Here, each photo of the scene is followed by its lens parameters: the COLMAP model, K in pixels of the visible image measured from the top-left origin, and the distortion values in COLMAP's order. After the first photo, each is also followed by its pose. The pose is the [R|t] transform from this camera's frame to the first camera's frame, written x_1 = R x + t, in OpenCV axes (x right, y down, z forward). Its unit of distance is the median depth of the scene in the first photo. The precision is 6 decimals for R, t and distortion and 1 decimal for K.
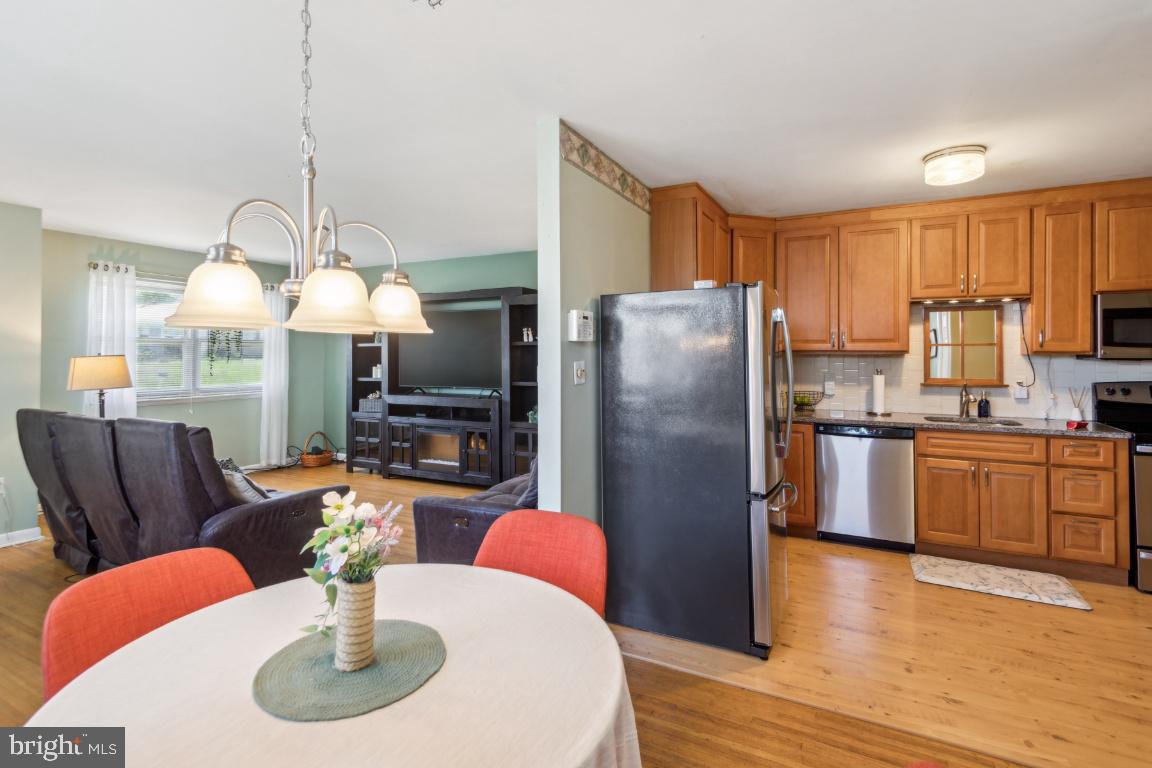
lens RADIAL K [[549.7, 0, 573.1], [0, 549.7, 354.9], [0, 0, 1]] dist [0.012526, -0.001292]
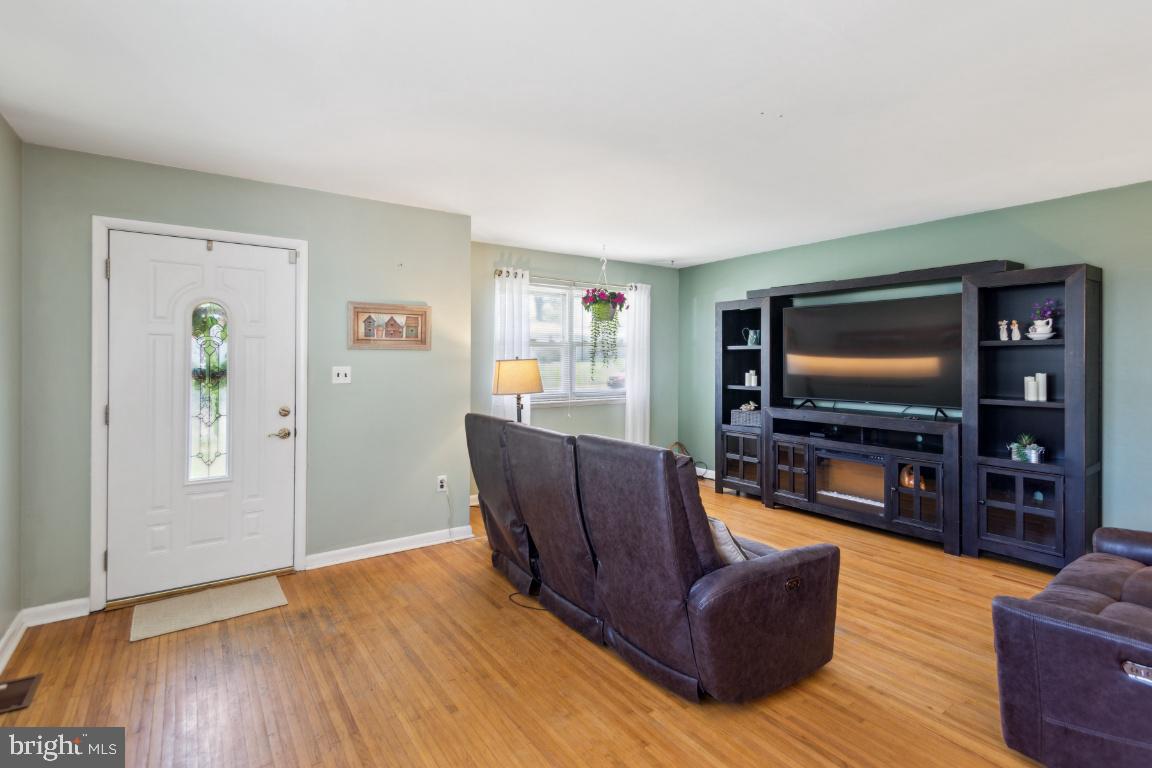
lens RADIAL K [[549.7, 0, 573.1], [0, 549.7, 354.9], [0, 0, 1]] dist [0.012526, -0.001292]
pose [[0.884641, 0.000162, -0.466273, -0.331233], [-0.002757, 0.999984, -0.004883, -0.002436], [0.466265, 0.005605, 0.884627, 0.192142]]
